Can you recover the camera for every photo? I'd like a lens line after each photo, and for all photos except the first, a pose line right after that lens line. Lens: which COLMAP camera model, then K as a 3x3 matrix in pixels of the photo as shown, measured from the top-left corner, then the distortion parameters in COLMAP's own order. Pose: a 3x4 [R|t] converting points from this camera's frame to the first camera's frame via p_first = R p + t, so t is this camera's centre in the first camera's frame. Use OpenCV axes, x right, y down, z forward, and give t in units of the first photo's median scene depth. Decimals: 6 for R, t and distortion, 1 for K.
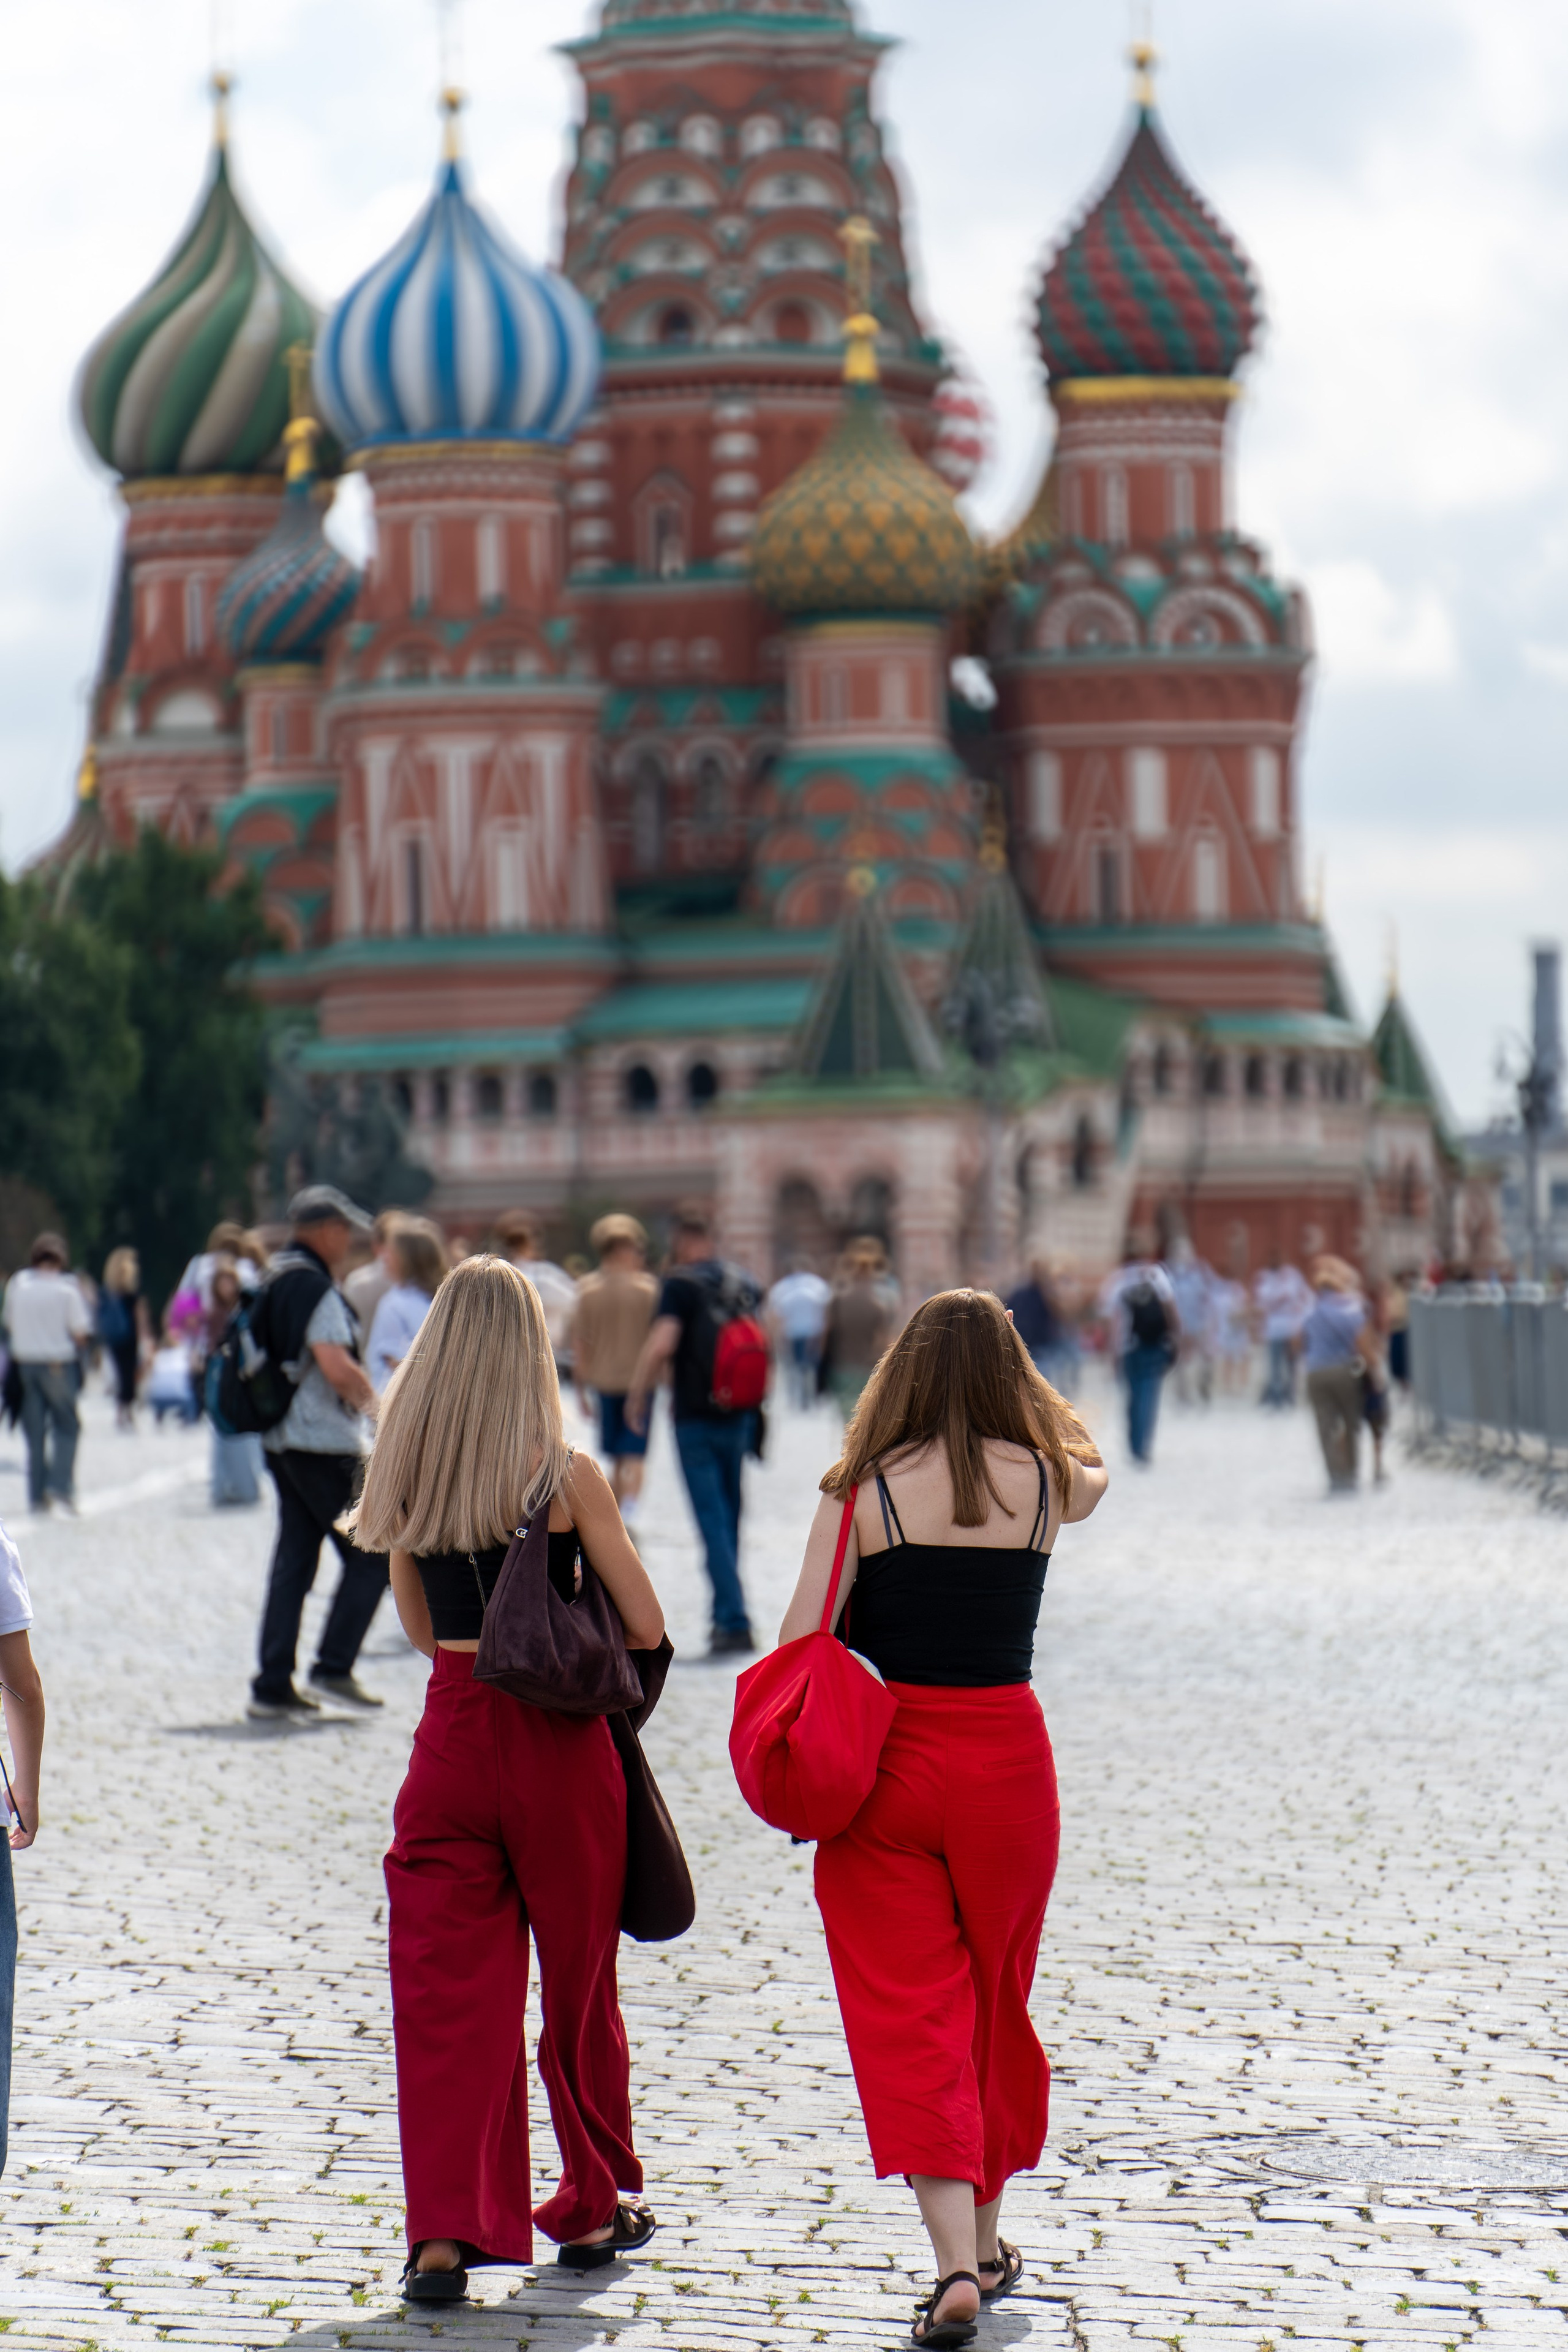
lens RADIAL K [[9226.1, 0, 784.0], [0, 9226.1, 1176.0], [0, 0, 1]] dist [0.066328, -0.394246]
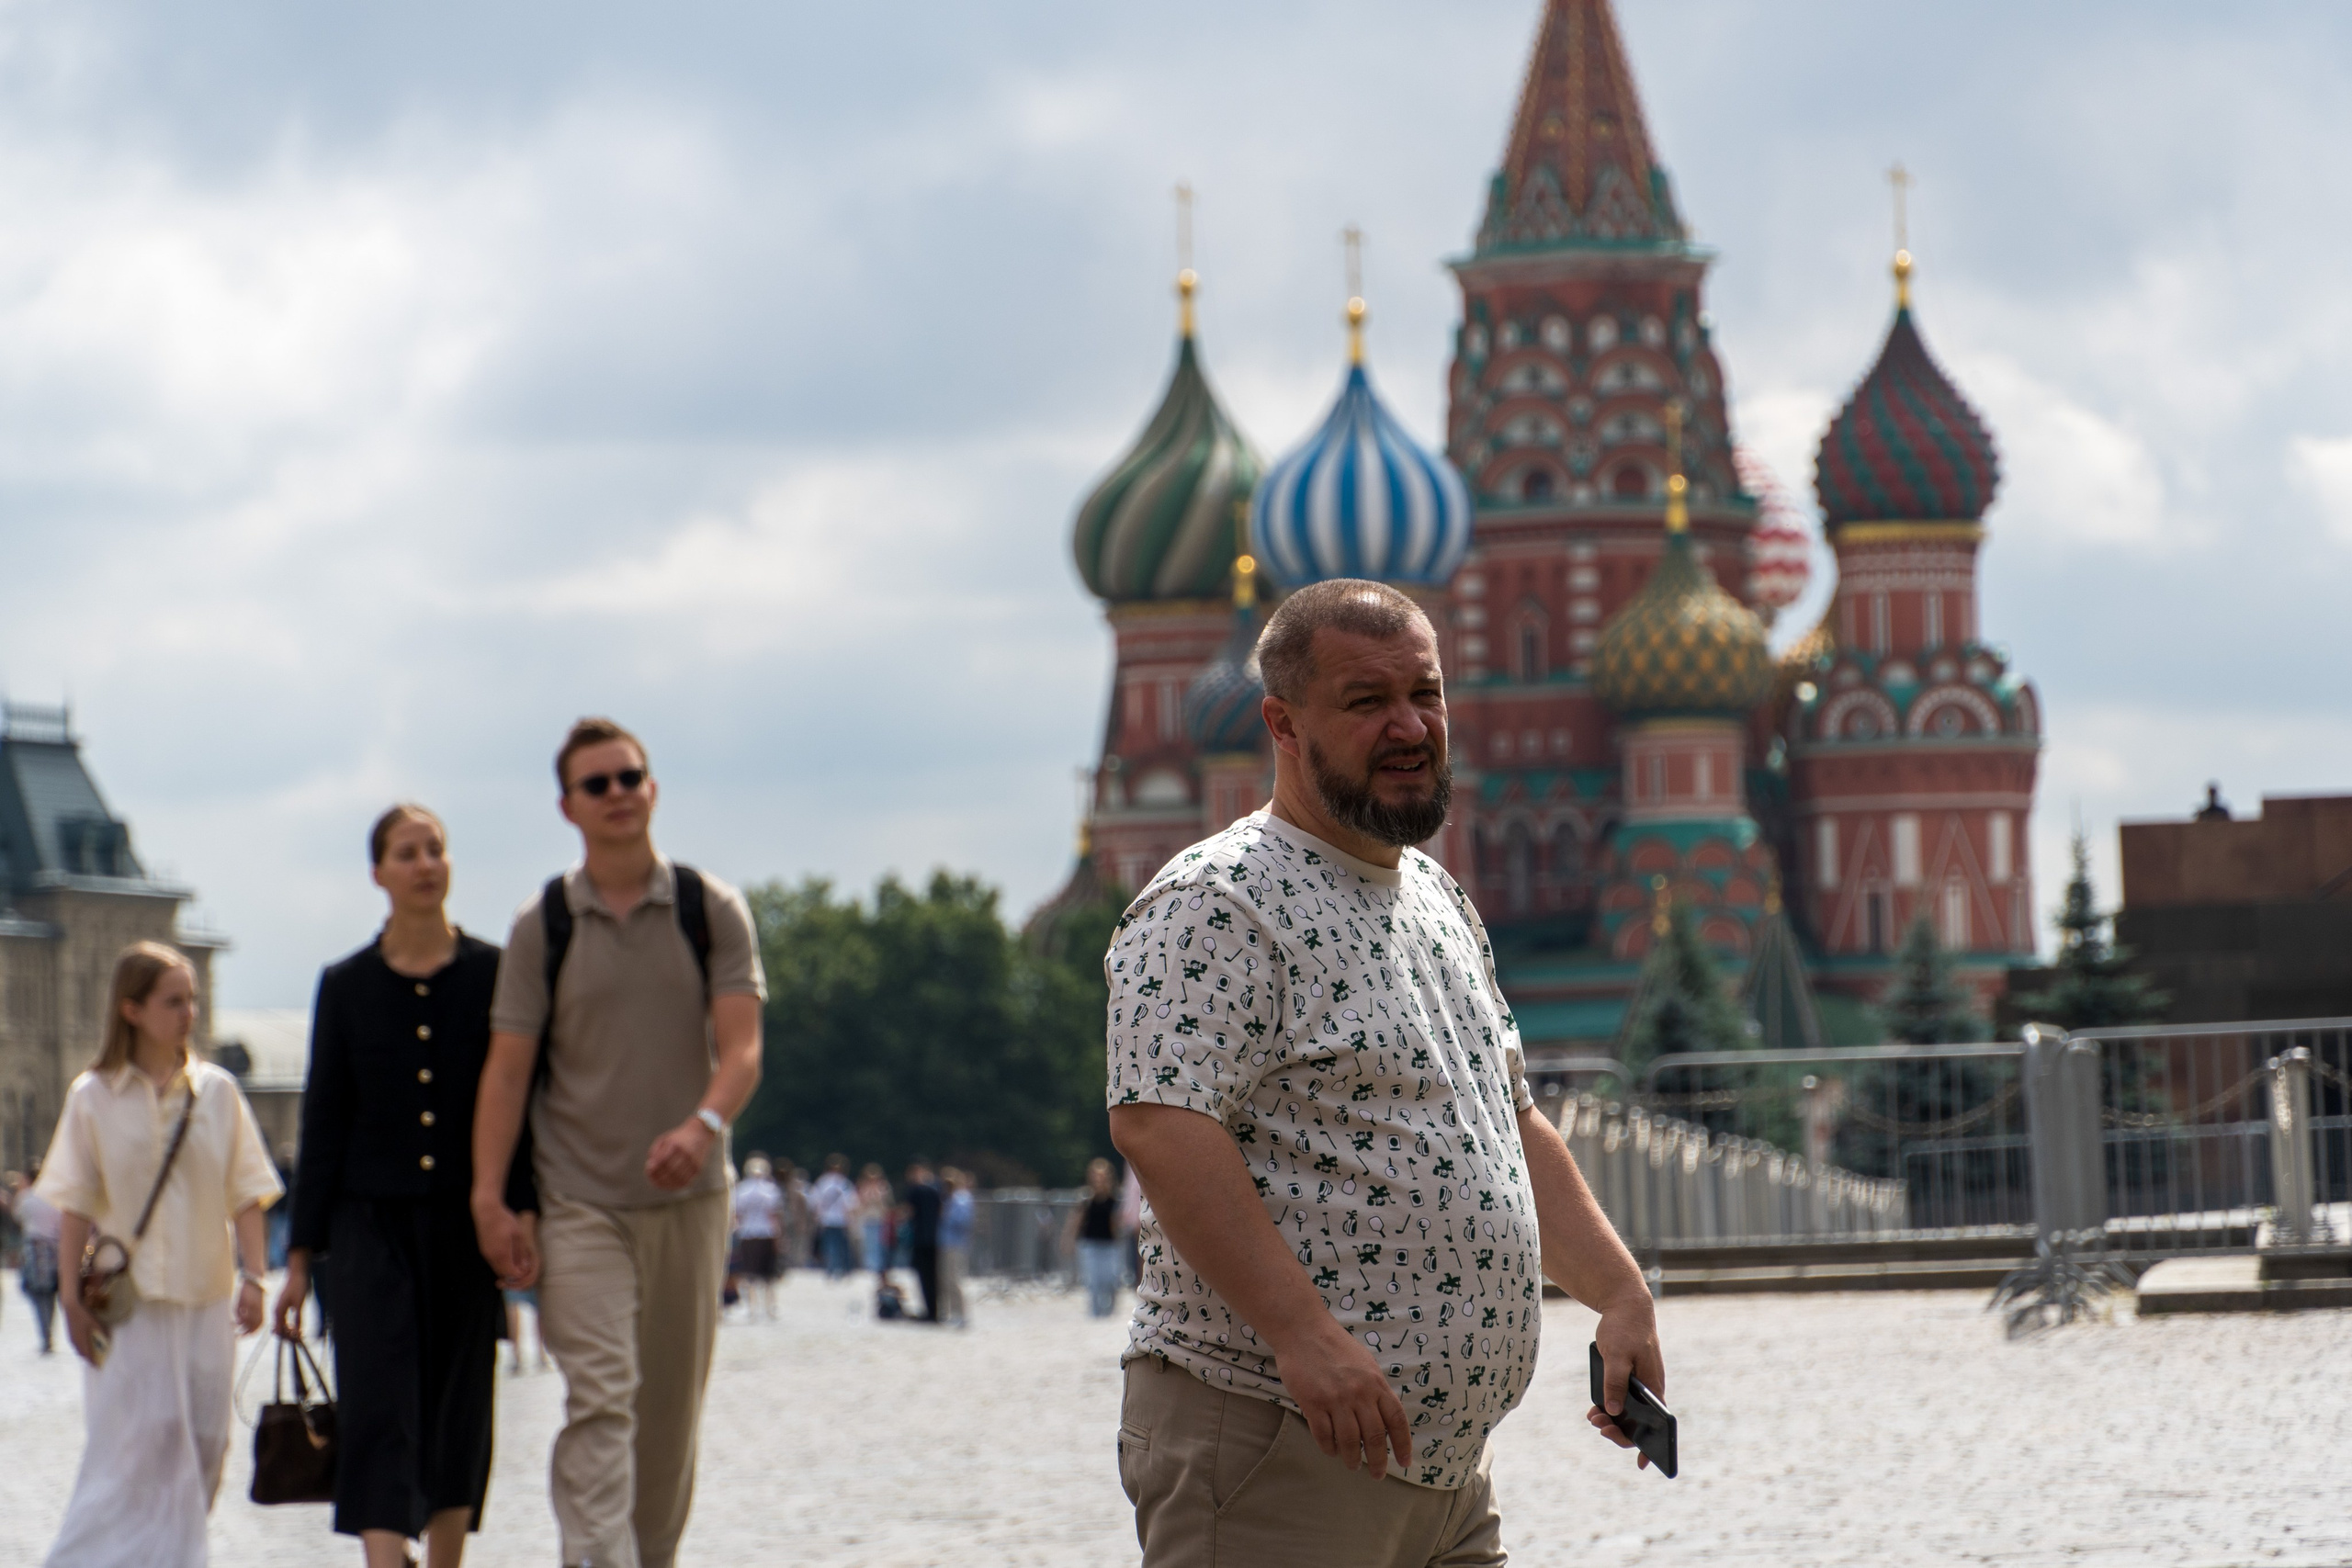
lens RADIAL K [[11120.6, 0, 1176.0], [0, 11120.6, 784.0], [0, 0, 1]] dist [0.038538, -2.024520]
pose [[0.996641, -0.011586, -0.081071, 0.063159], [0.009026, 0.999451, -0.031882, -0.002489], [0.081395, 0.031044, 0.996198, -0.535227]]
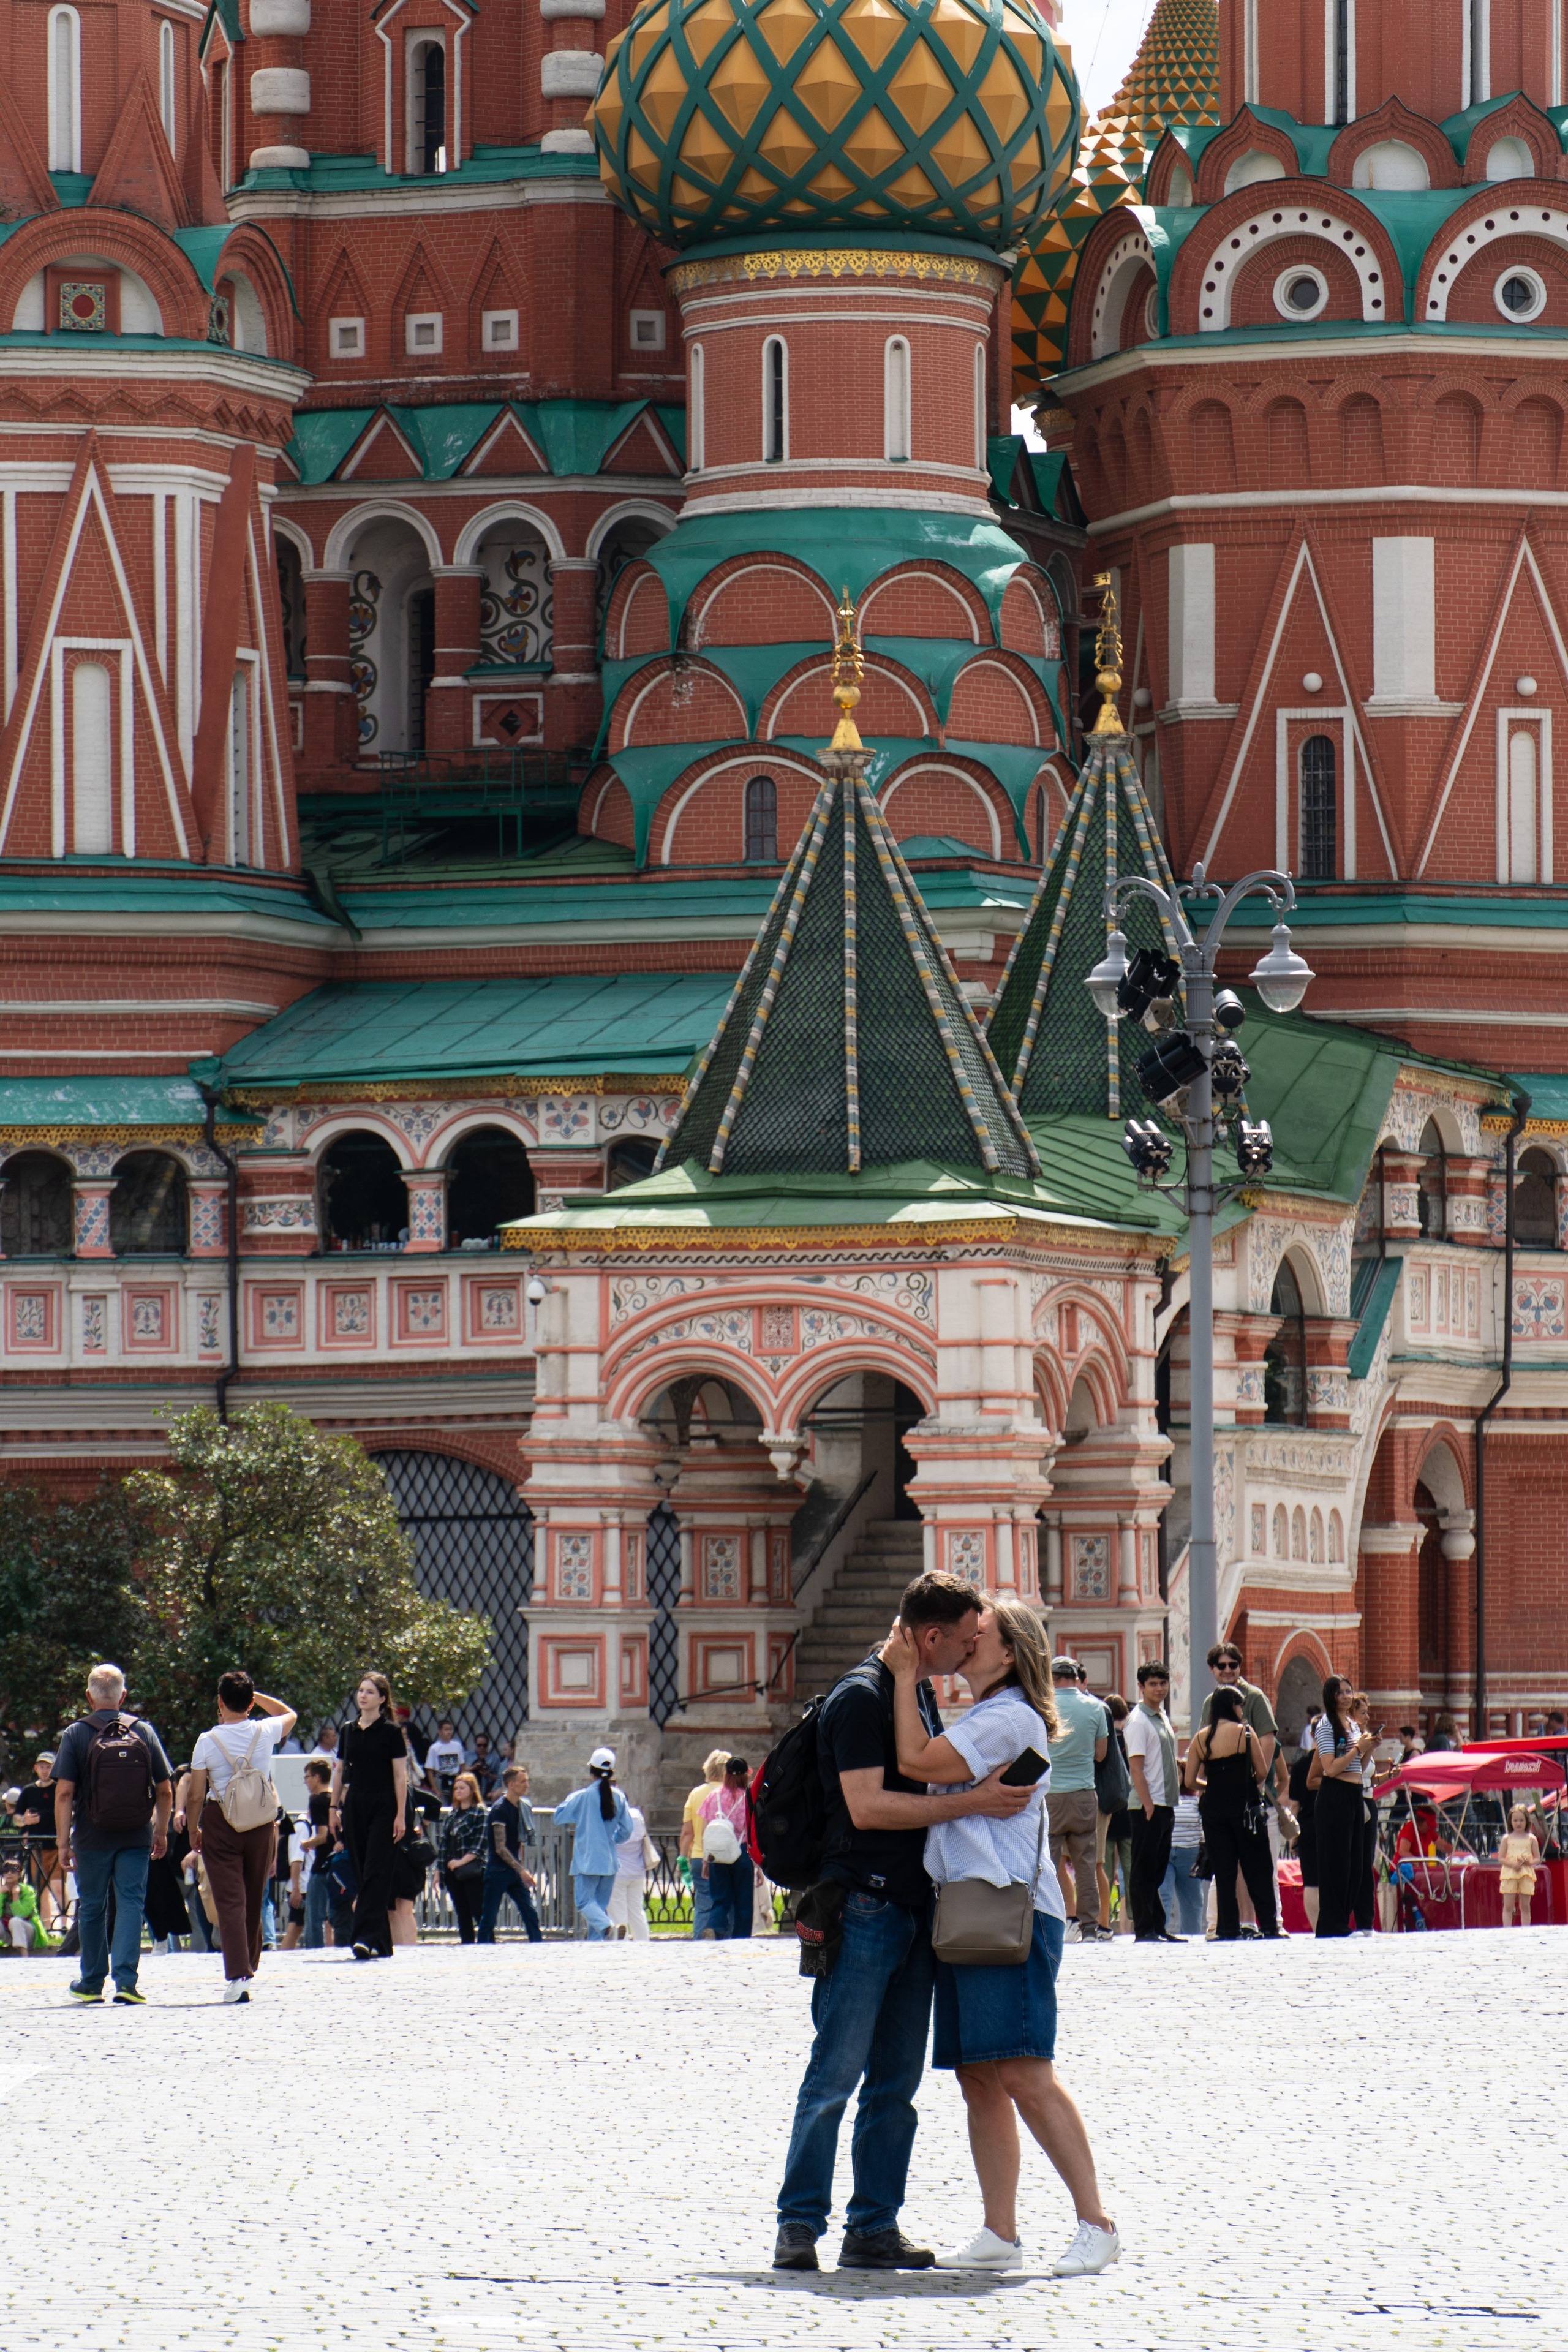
lens RADIAL K [[9562.1, 0, 784.0], [0, 9562.1, 1176.0], [0, 0, 1]] dist [0.045532, 2.434863]
pose [[0.999443, 0.017086, 0.028669, -0.007579], [-0.016249, 0.999442, -0.029179, 0.003302], [-0.029152, 0.028697, 0.999163, 0.492854]]
